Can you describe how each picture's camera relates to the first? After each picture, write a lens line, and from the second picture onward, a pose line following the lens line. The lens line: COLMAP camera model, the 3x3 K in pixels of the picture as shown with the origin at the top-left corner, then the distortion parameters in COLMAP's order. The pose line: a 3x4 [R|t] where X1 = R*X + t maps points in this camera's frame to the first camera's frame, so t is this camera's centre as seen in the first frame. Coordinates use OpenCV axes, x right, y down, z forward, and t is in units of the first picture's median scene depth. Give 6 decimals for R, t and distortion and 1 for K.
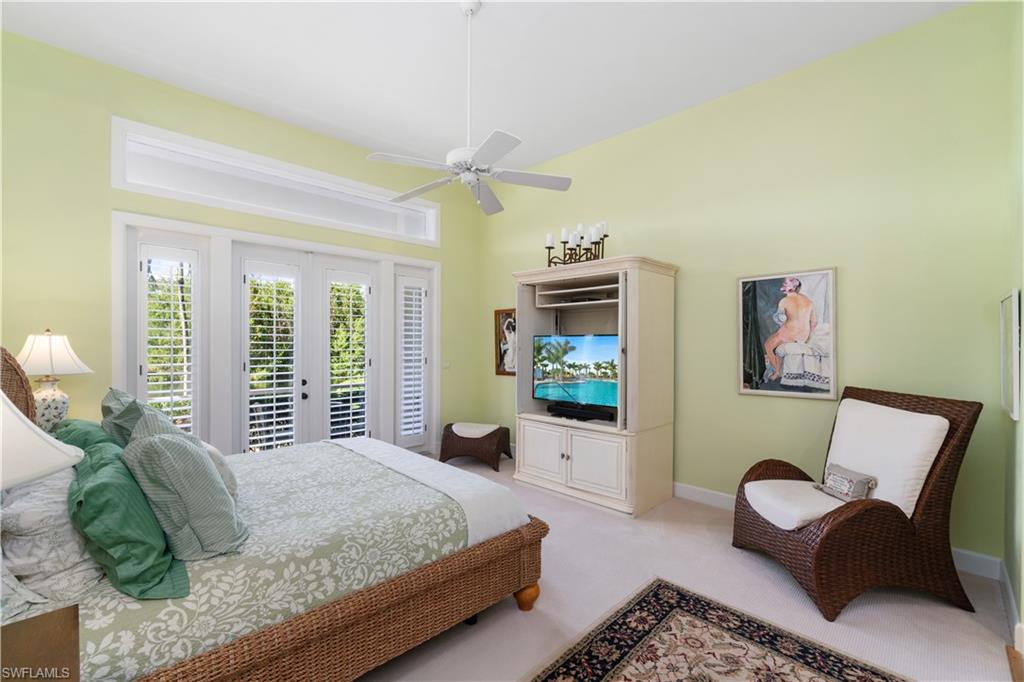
lens RADIAL K [[442.7, 0, 519.0], [0, 442.7, 334.4], [0, 0, 1]] dist [0.000171, 0.001456]
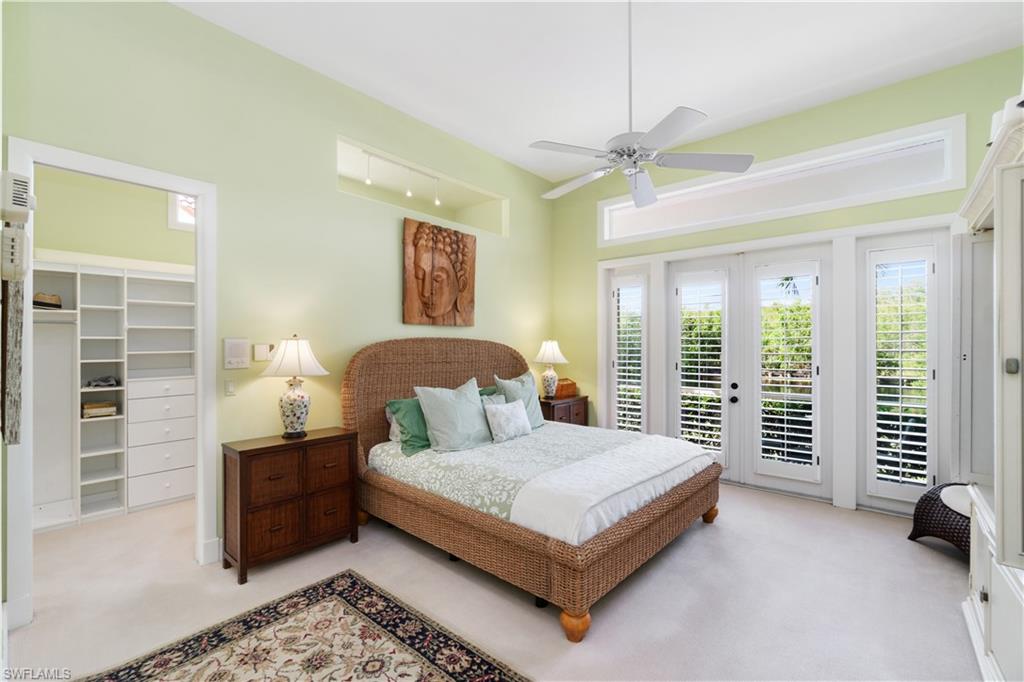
lens RADIAL K [[442.7, 0, 519.6], [0, 442.7, 350.2], [0, 0, 1]] dist [0.000171, 0.001456]
pose [[0.064247, 0.000117, -0.997934, 1.048796], [0.013340, 0.999911, 0.000976, 0.045474], [0.997845, -0.013375, 0.064239, 0.997412]]
